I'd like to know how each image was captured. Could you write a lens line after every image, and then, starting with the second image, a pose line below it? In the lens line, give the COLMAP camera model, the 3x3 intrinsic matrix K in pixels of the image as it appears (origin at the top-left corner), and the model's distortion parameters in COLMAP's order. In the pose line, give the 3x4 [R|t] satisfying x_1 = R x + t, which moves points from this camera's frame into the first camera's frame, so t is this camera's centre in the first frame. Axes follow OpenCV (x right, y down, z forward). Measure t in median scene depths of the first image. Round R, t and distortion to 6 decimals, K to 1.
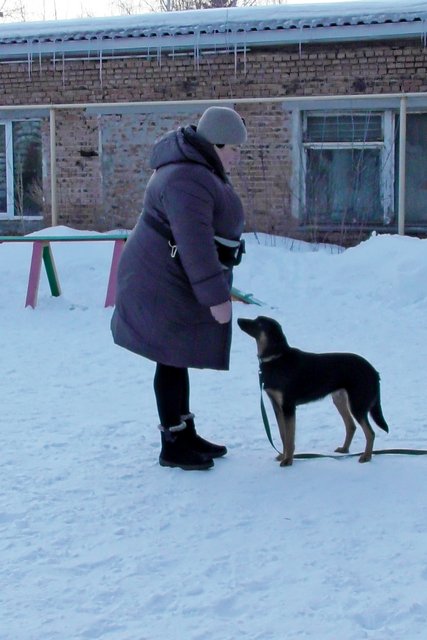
lens RADIAL K [[1166.9, 0, 211.0], [0, 1166.9, 321.8], [0, 0, 1]] dist [0.075153, 0.000000]
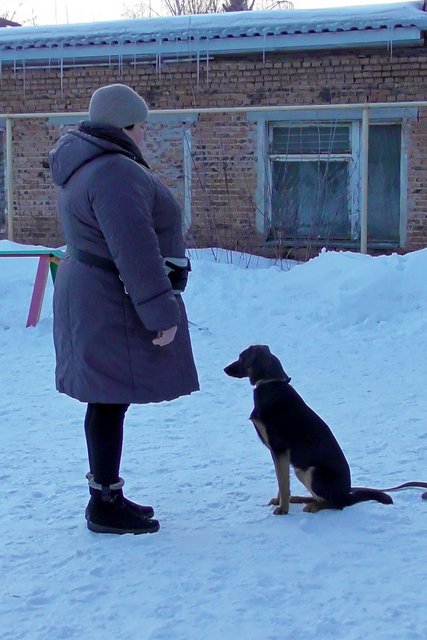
lens RADIAL K [[1166.9, 0, 213.5], [0, 1166.9, 318.8], [0, 0, 1]] dist [0.075153, 0.000000]
pose [[0.999662, 0.007763, -0.024824, 0.061071], [-0.008077, 0.999888, -0.012605, -0.005921], [0.024723, 0.012801, 0.999612, 0.041913]]
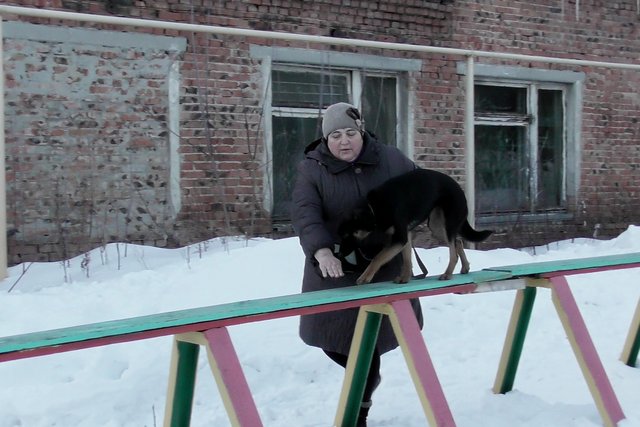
lens RADIAL K [[1116.1, 0, 321.2], [0, 1116.1, 211.8], [0, 0, 1]] dist [0.054198, 0.000000]
pose [[0.499231, -0.032829, 0.865847, -0.508254], [0.101169, 0.994656, -0.020619, -0.076979], [-0.860542, 0.097891, 0.499884, 0.675808]]
